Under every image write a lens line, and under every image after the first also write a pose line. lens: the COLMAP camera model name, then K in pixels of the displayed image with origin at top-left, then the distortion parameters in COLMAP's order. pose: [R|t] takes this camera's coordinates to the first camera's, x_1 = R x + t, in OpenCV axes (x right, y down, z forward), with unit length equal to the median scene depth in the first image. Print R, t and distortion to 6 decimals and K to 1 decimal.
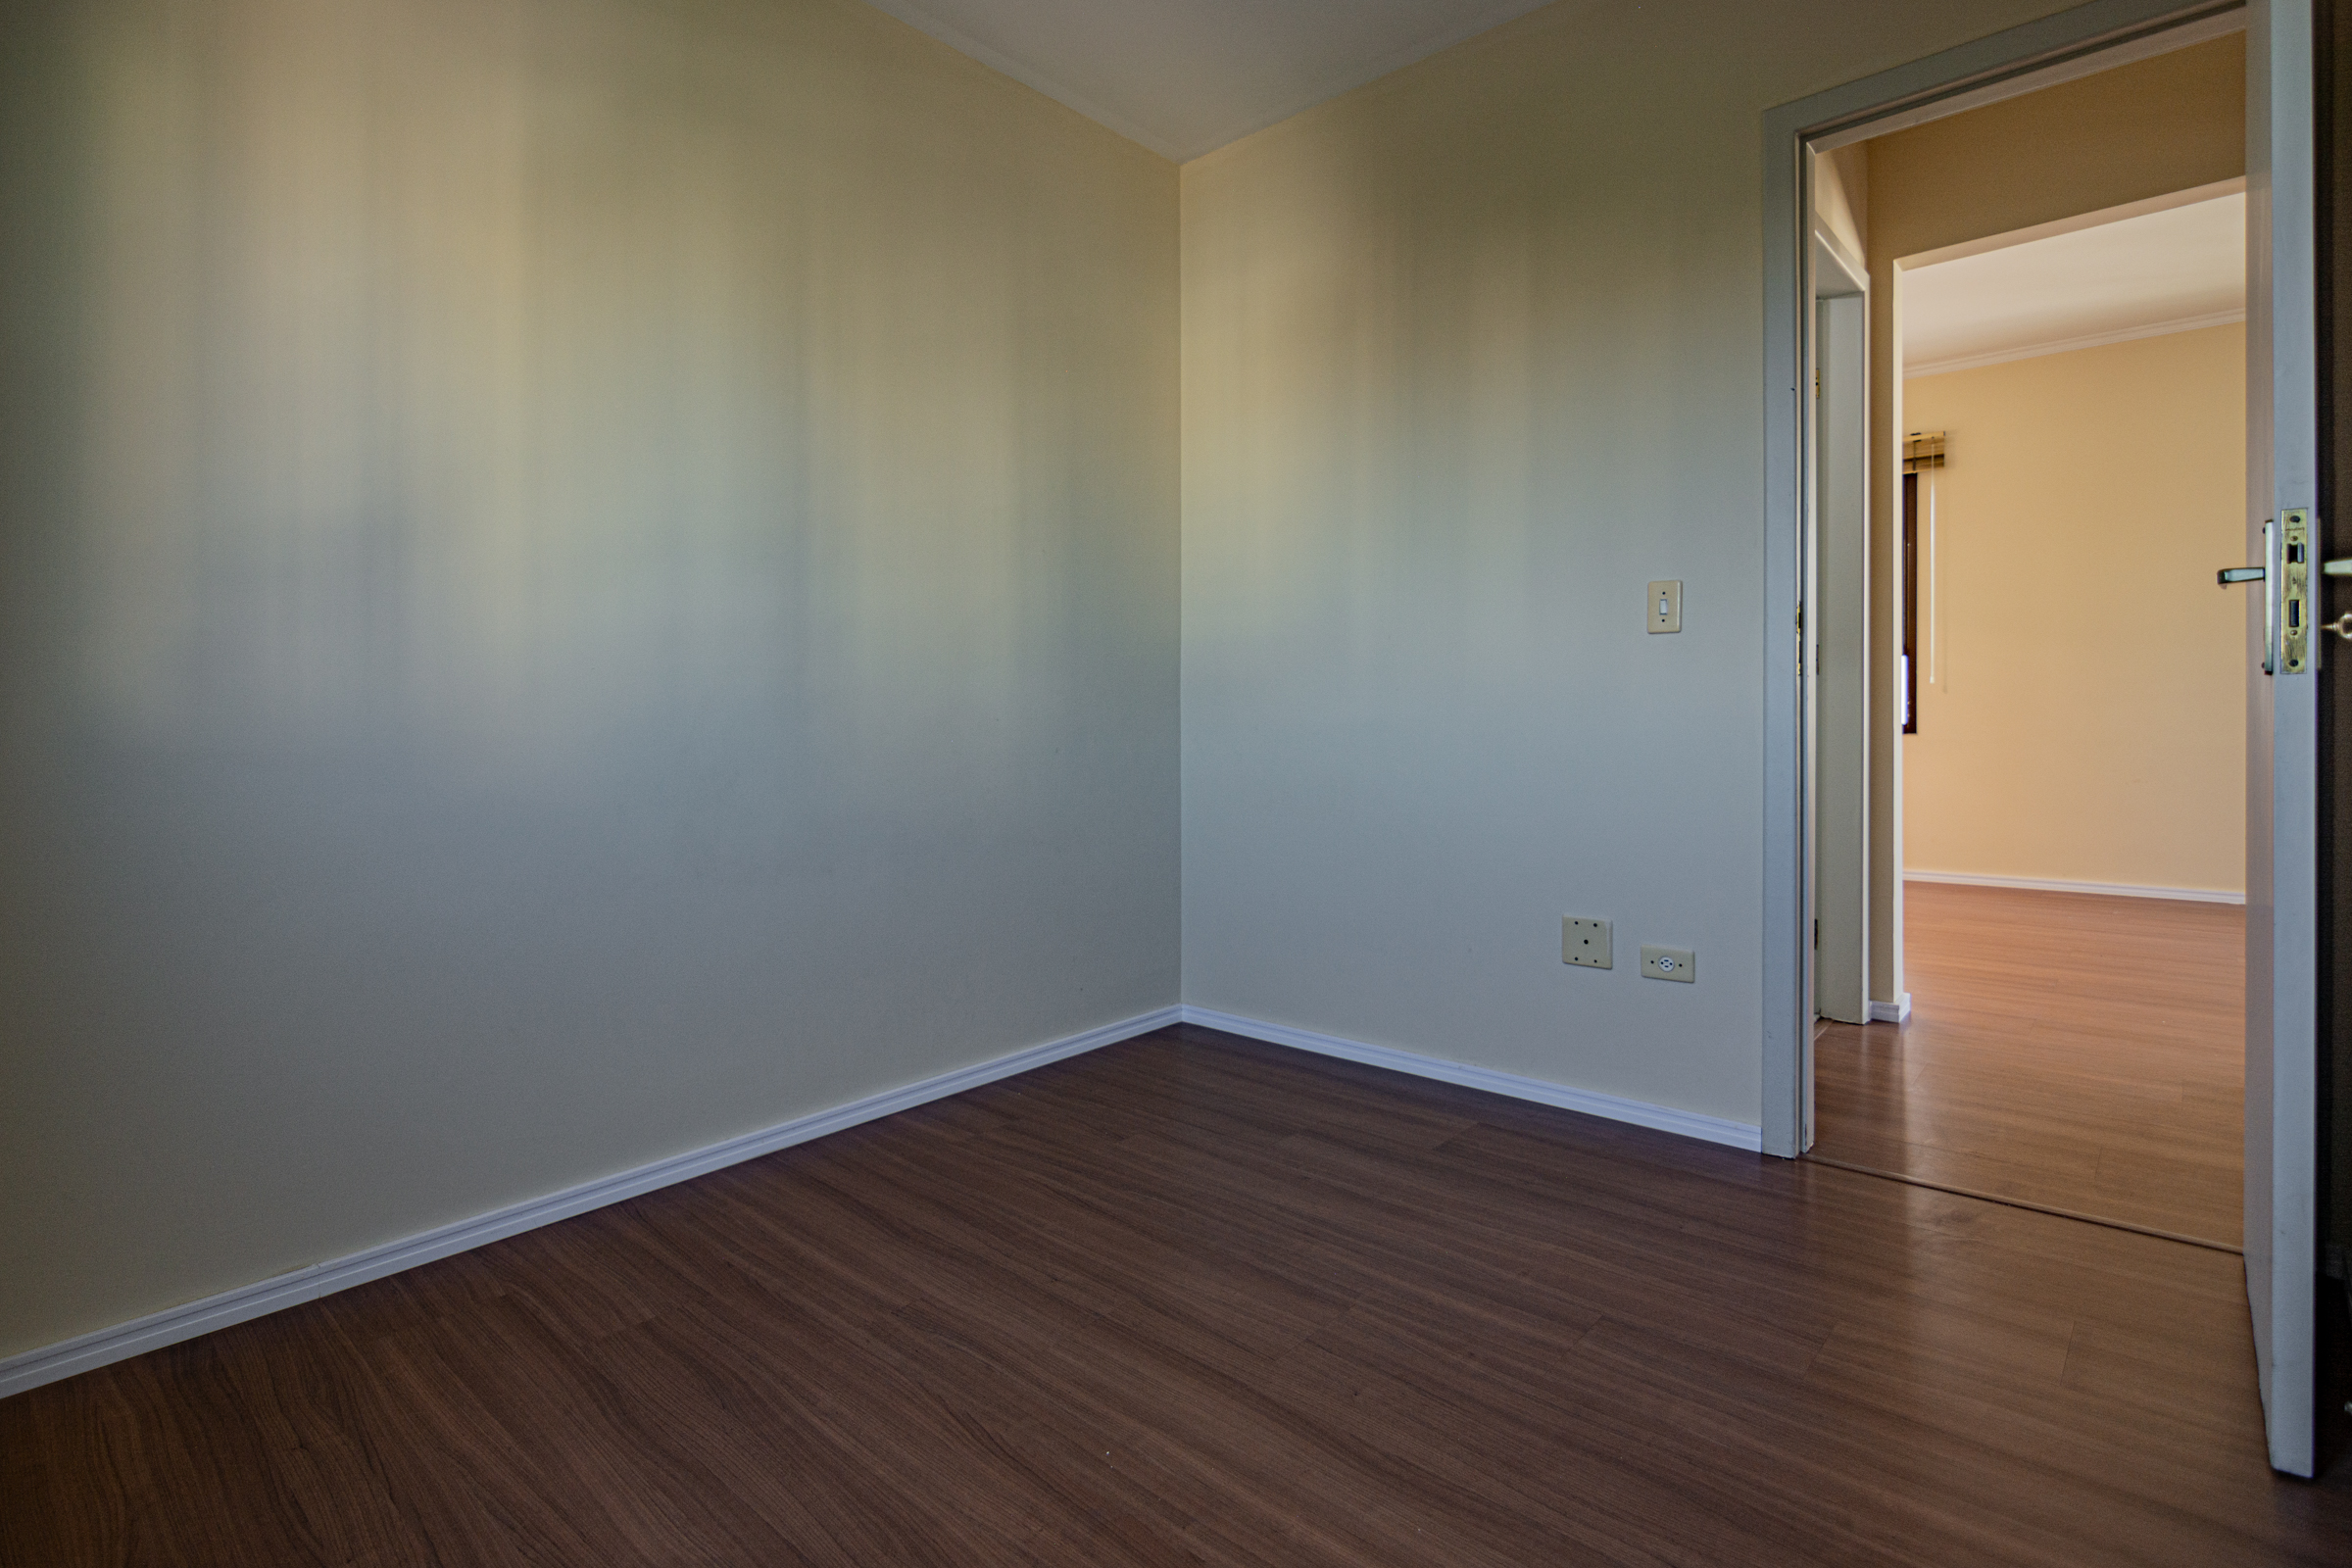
lens RADIAL K [[1153.0, 0, 1153.5], [0, 1153.0, 747.2], [0, 0, 1]] dist [-0.004796, -0.000246]
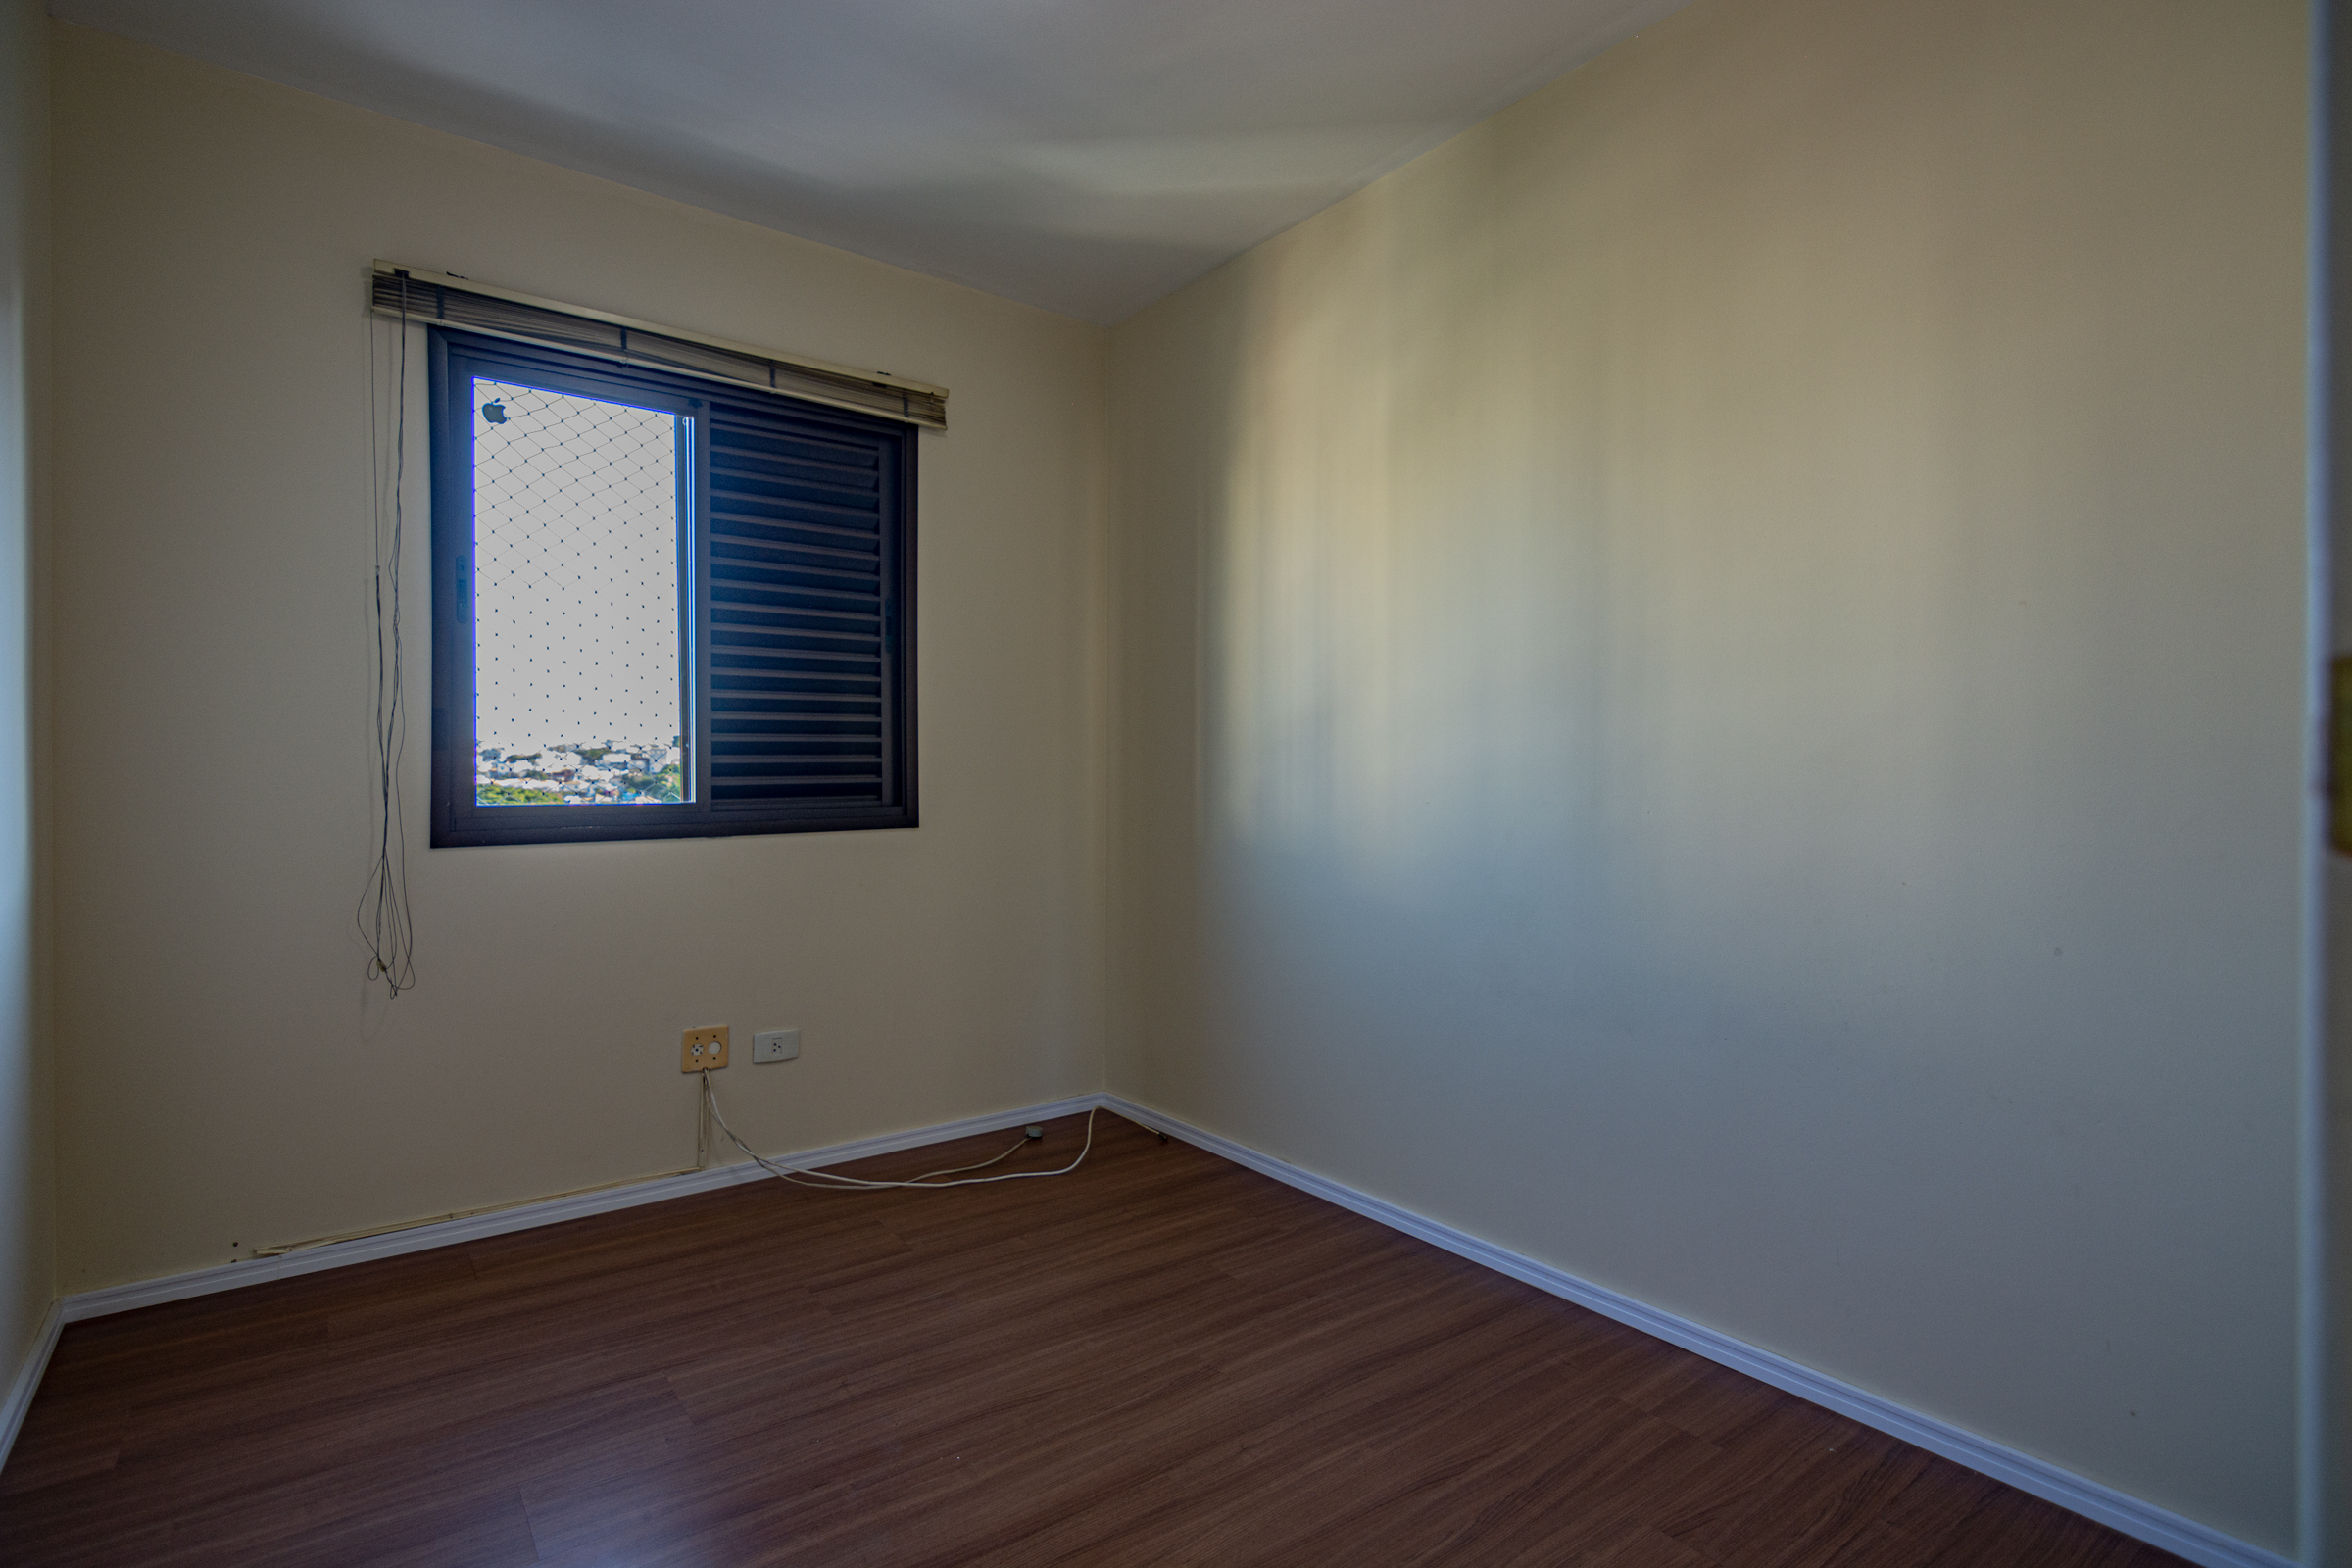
lens RADIAL K [[1115.6, 0, 1176.0], [0, 1115.6, 784.0], [0, 0, 1]] dist [0.011542, -0.000198]
pose [[-0.147081, 0.027824, -0.988733, 0.809916], [-0.040878, 0.998579, 0.034182, -0.128837], [0.988279, 0.045445, -0.145734, 0.998669]]
